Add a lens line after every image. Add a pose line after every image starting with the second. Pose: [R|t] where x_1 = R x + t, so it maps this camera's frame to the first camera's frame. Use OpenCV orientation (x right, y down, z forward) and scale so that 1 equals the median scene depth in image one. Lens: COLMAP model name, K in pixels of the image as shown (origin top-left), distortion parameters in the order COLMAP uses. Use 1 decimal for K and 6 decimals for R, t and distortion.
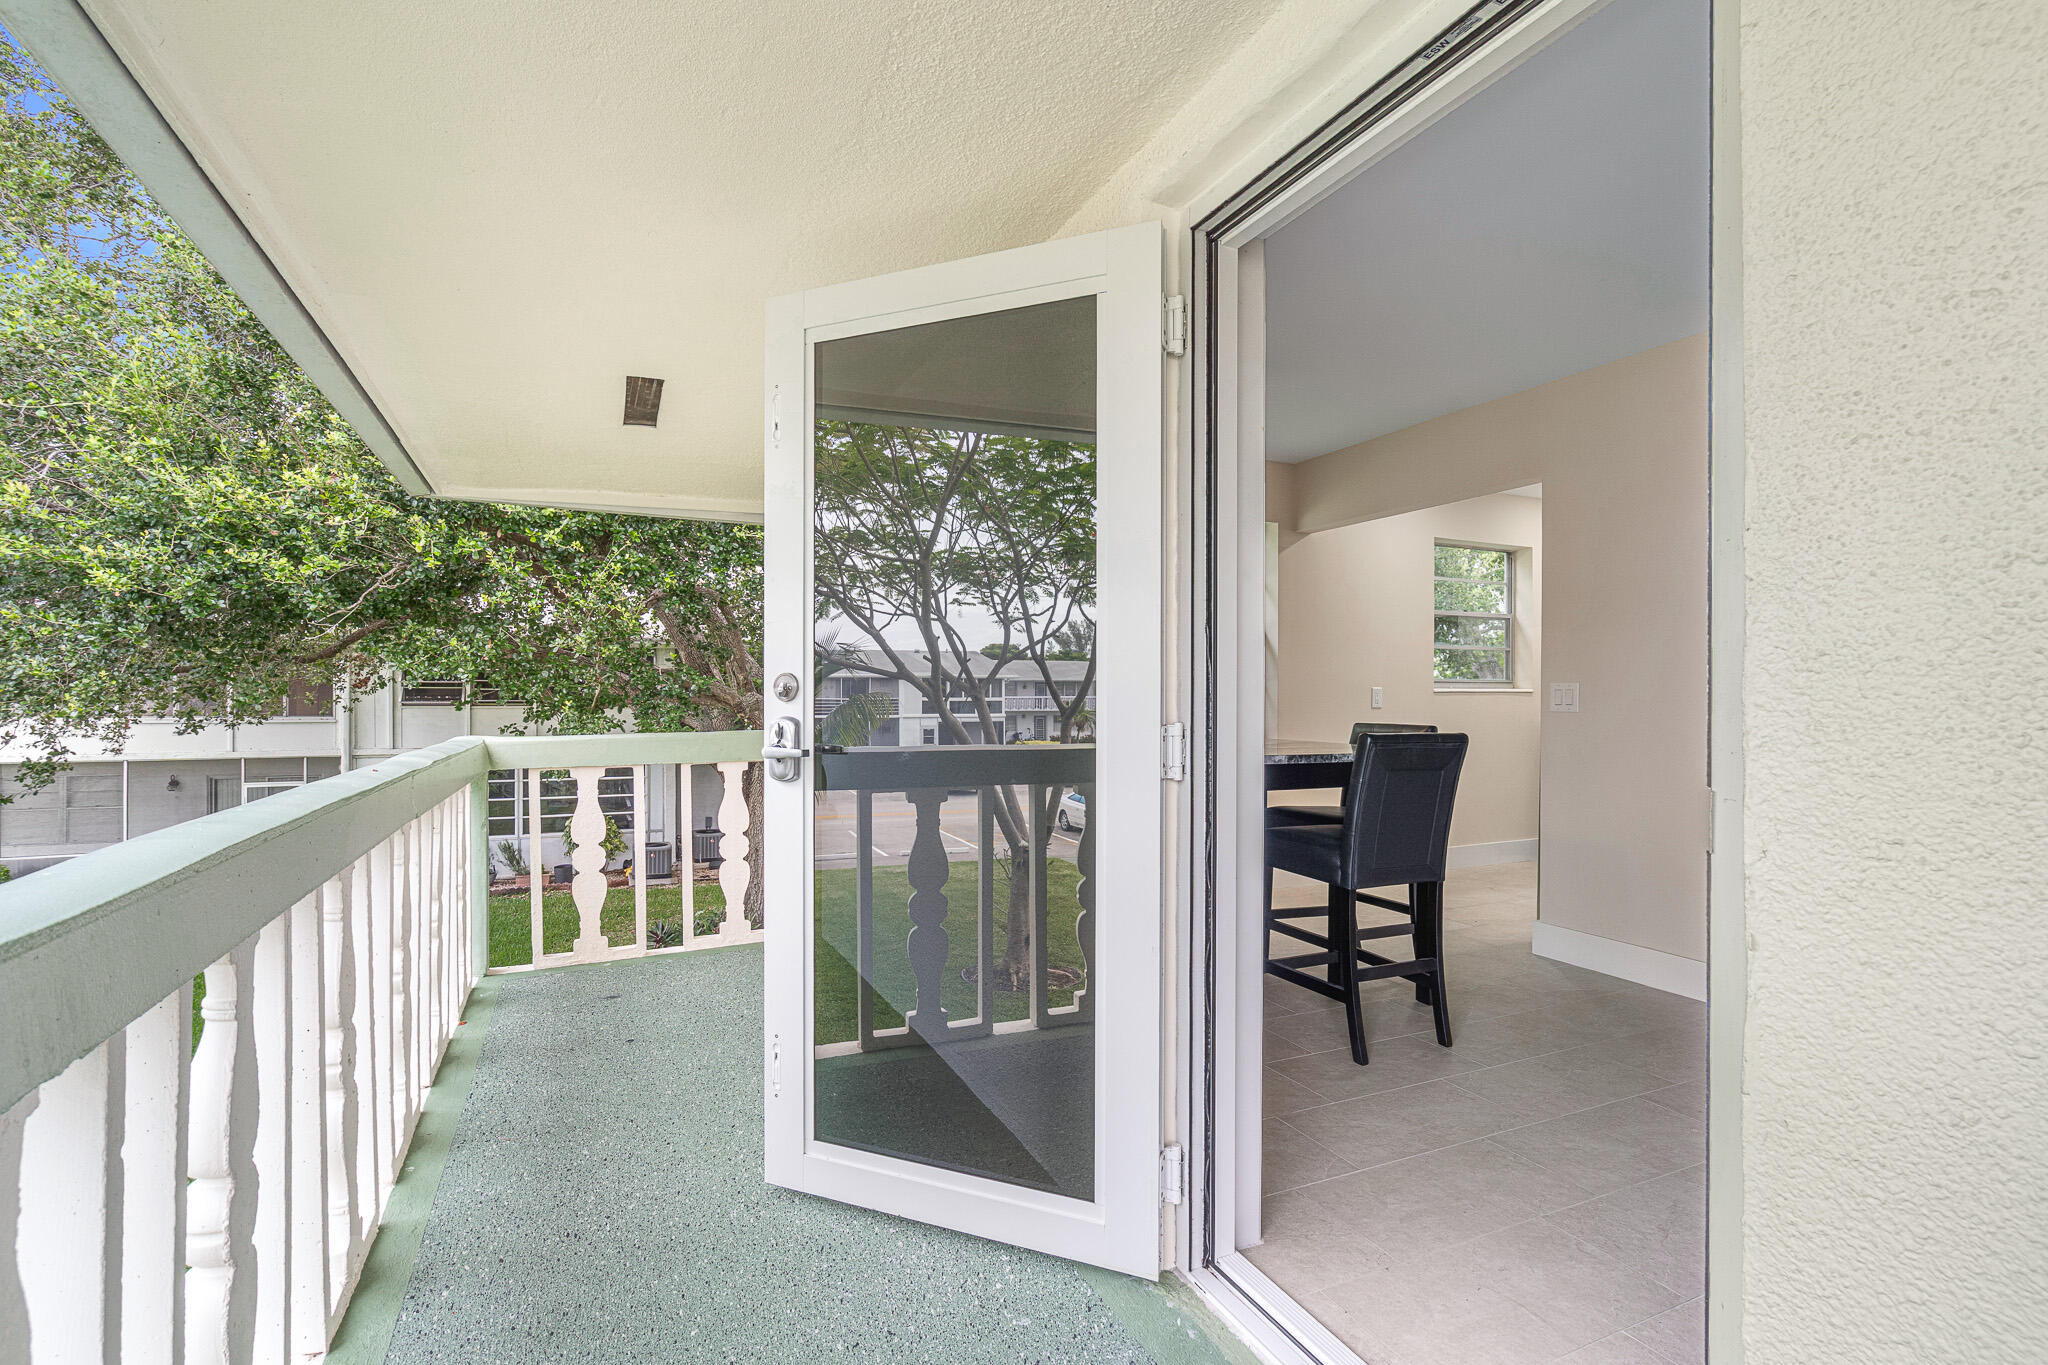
lens RADIAL K [[933.9, 0, 1017.9], [0, 933.9, 697.8], [0, 0, 1]] dist [-0.004668, 0.002630]
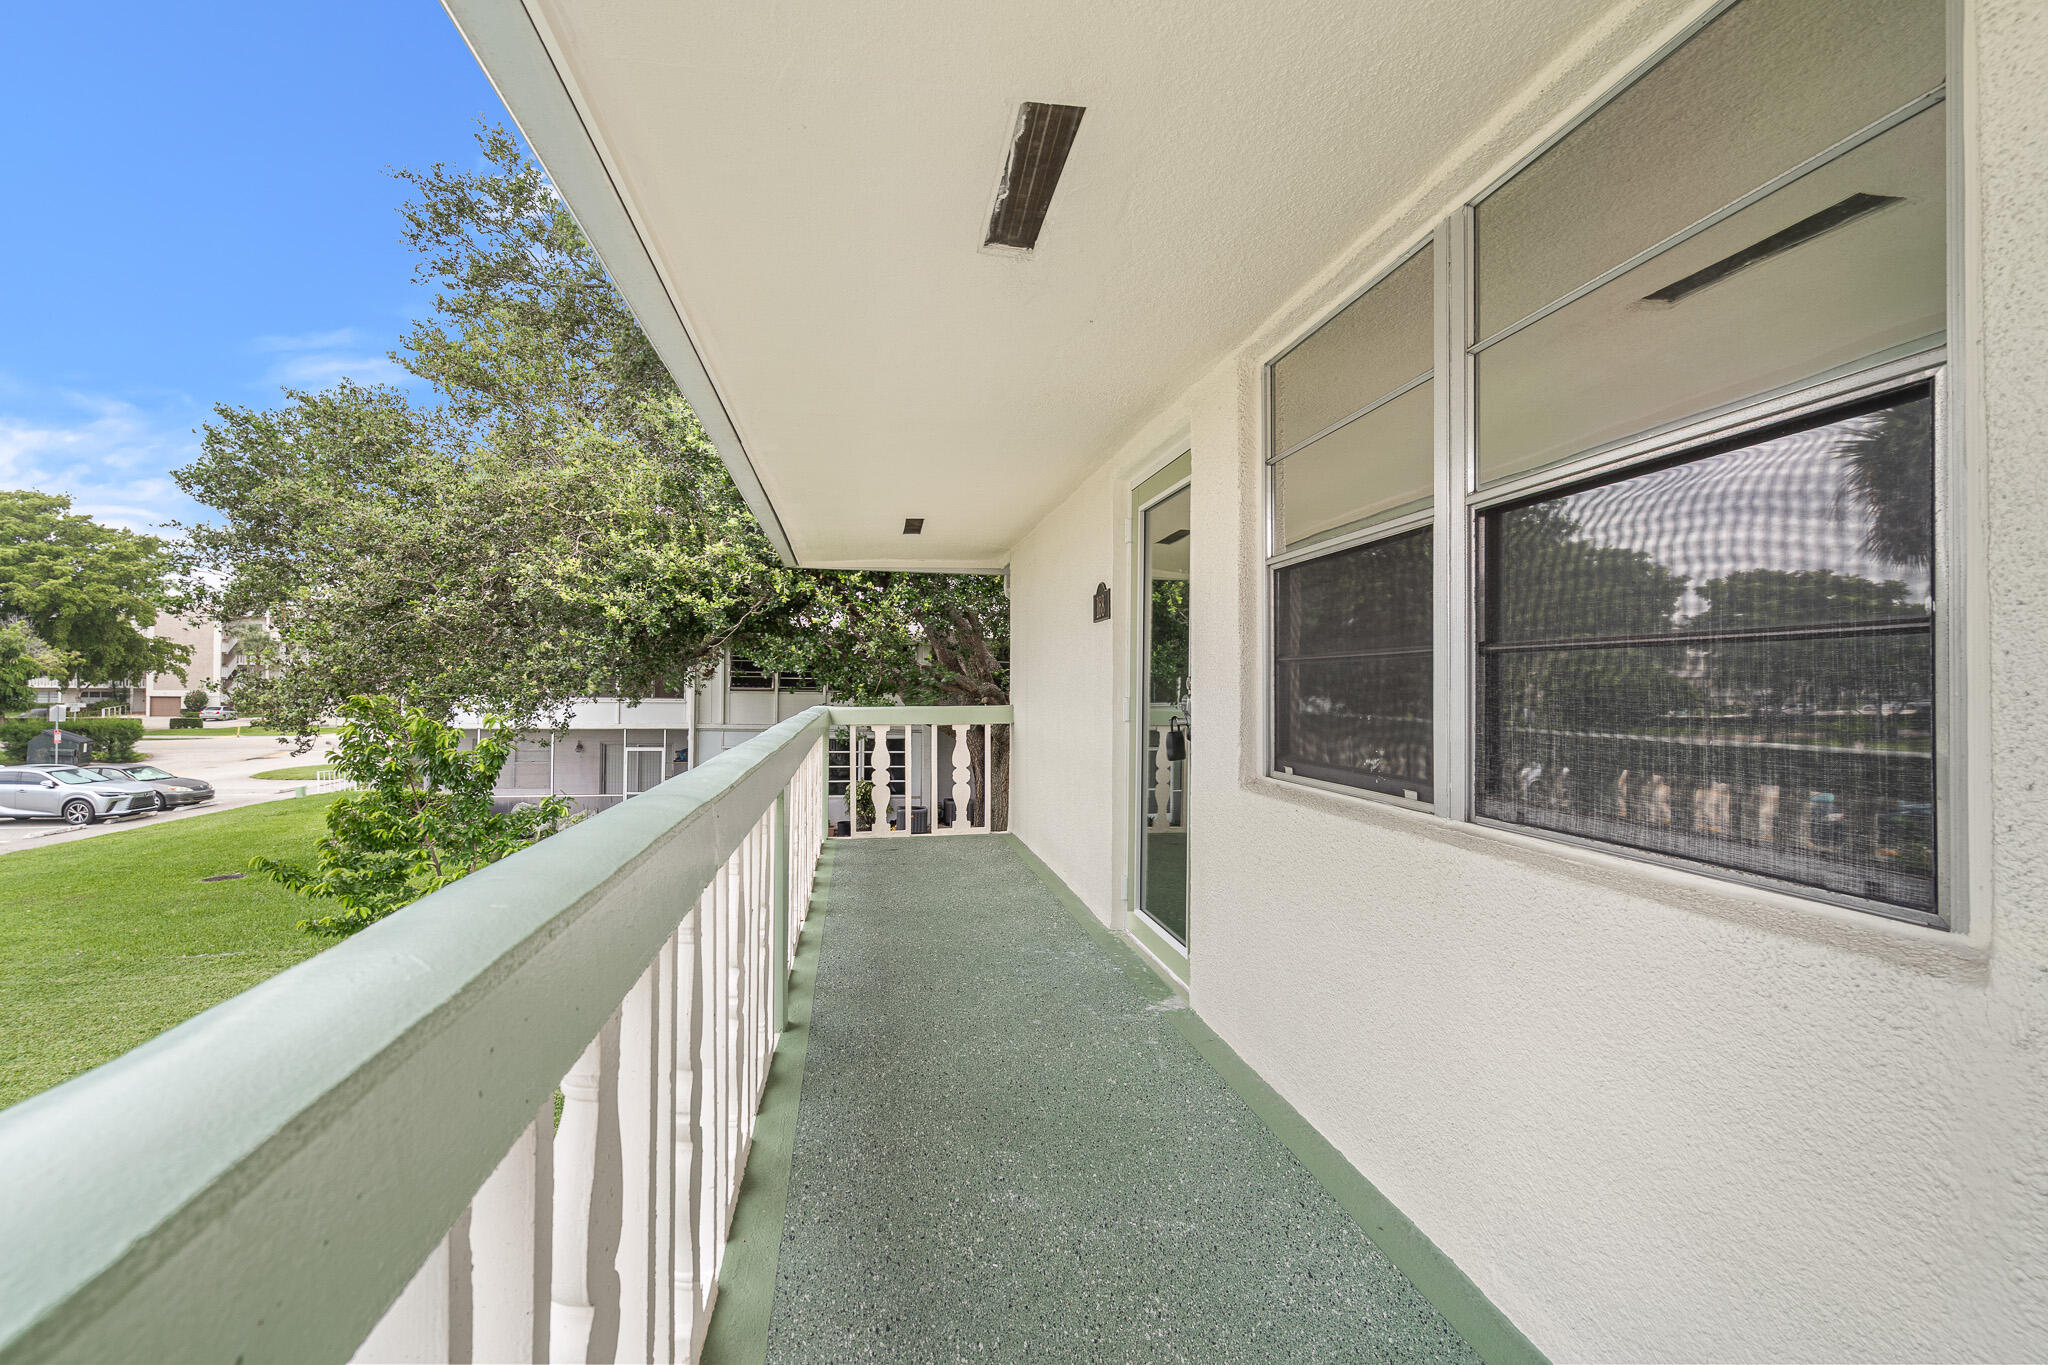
lens RADIAL K [[933.9, 0, 1023.3], [0, 933.9, 673.2], [0, 0, 1]] dist [-0.004668, 0.002630]
pose [[0.967375, 0.005118, -0.253297, 0.159503], [-0.009221, 0.999845, -0.015013, 0.000474], [0.253181, 0.016859, 0.967272, -0.417810]]
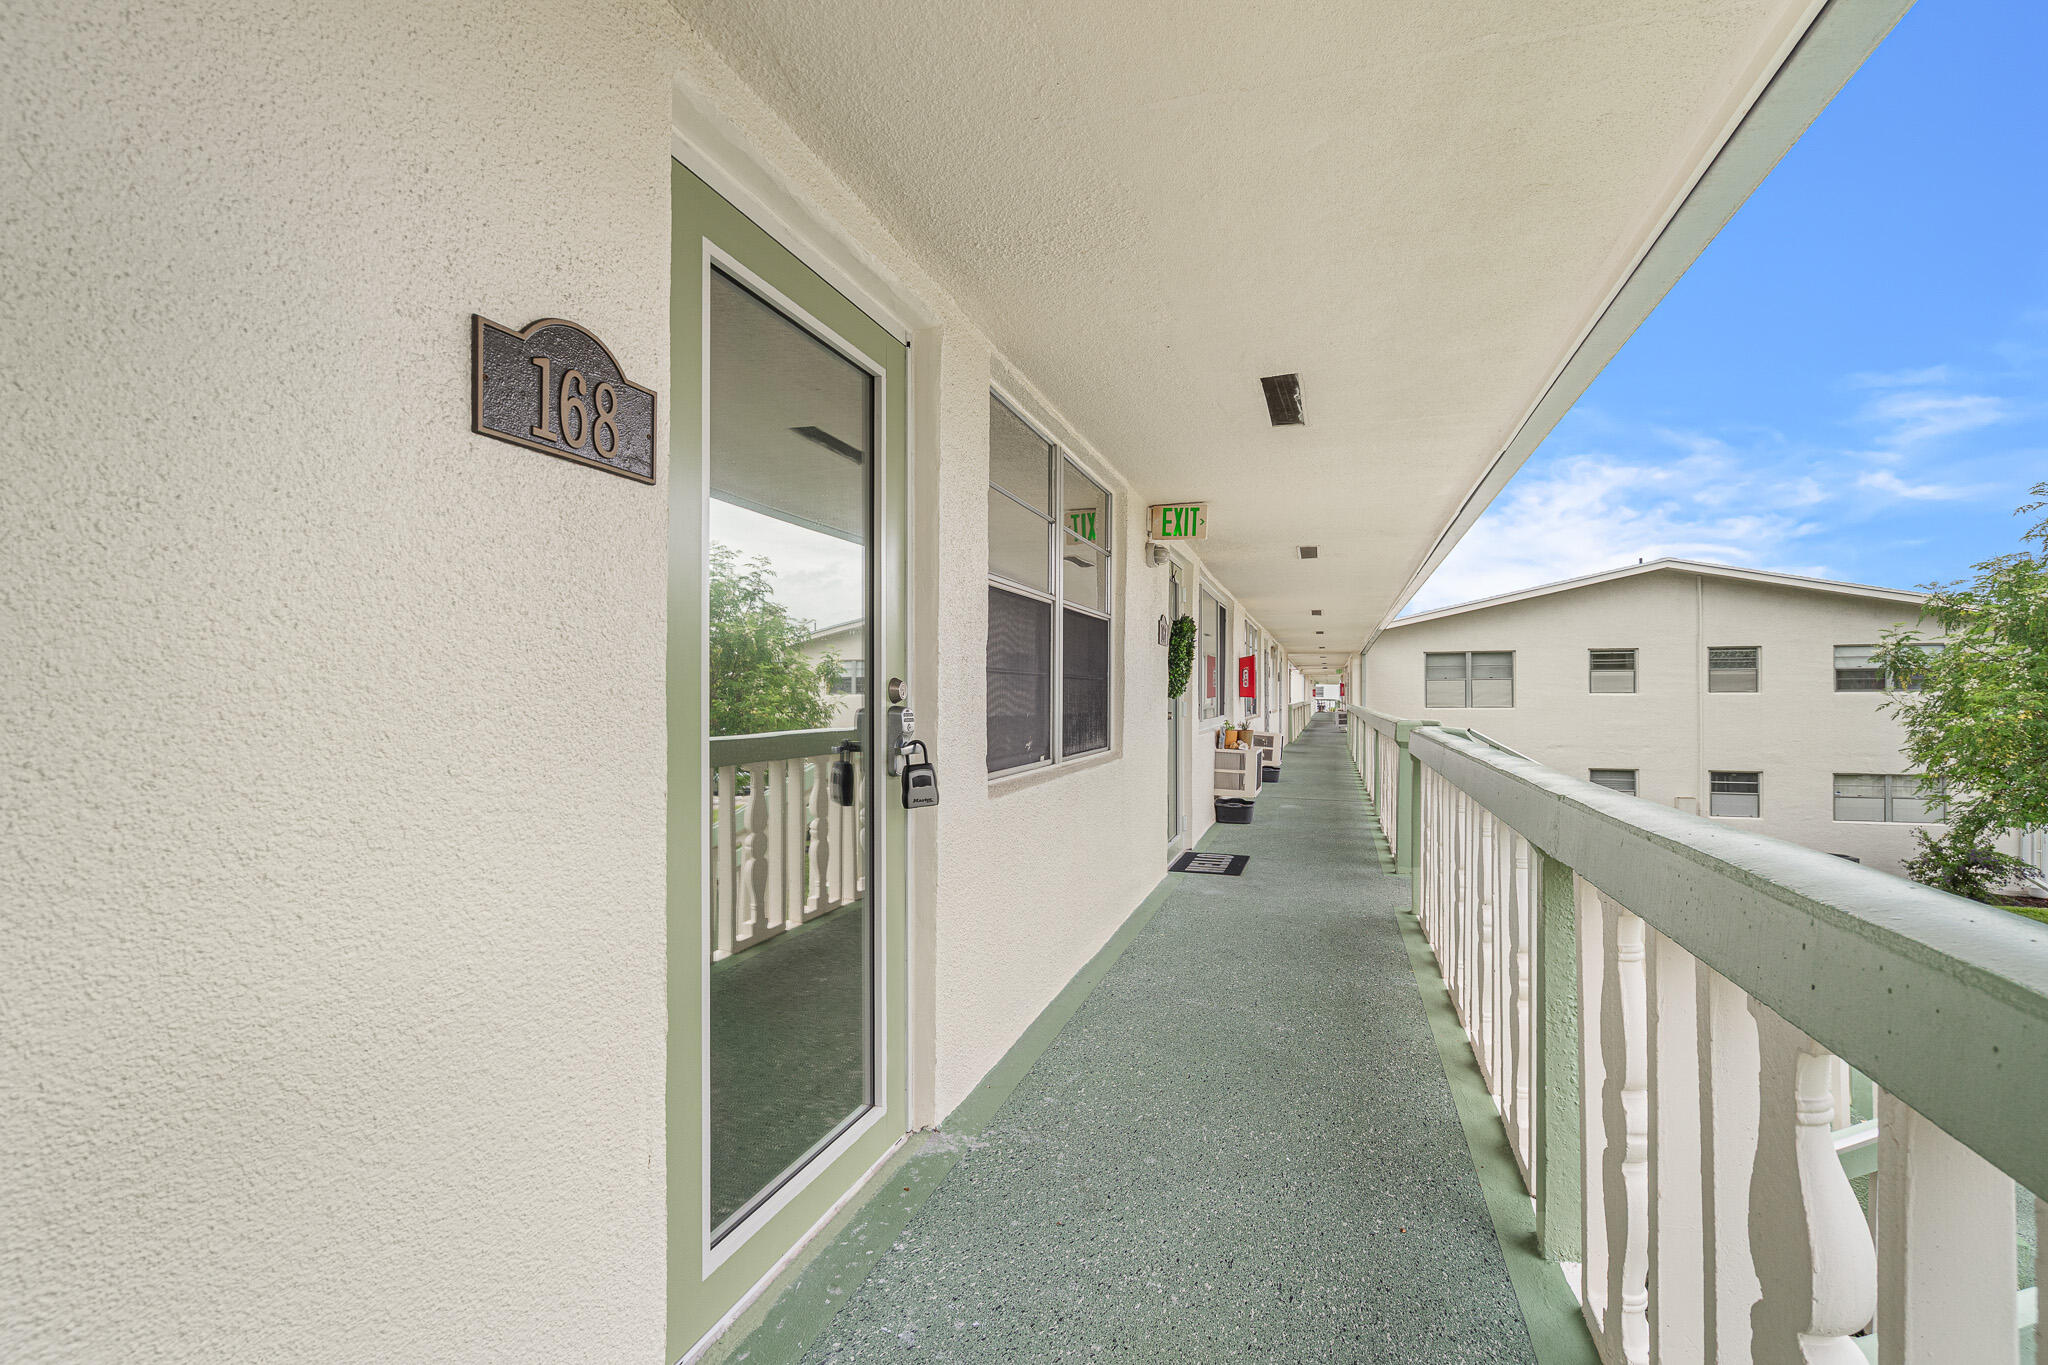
lens RADIAL K [[933.9, 0, 1022.8], [0, 933.9, 682.8], [0, 0, 1]] dist [-0.004668, 0.002630]
pose [[-0.733040, 0.003811, 0.680175, -0.465770], [0.001054, 0.999989, -0.004466, -0.008424], [-0.680185, -0.002557, -0.733036, 1.077574]]
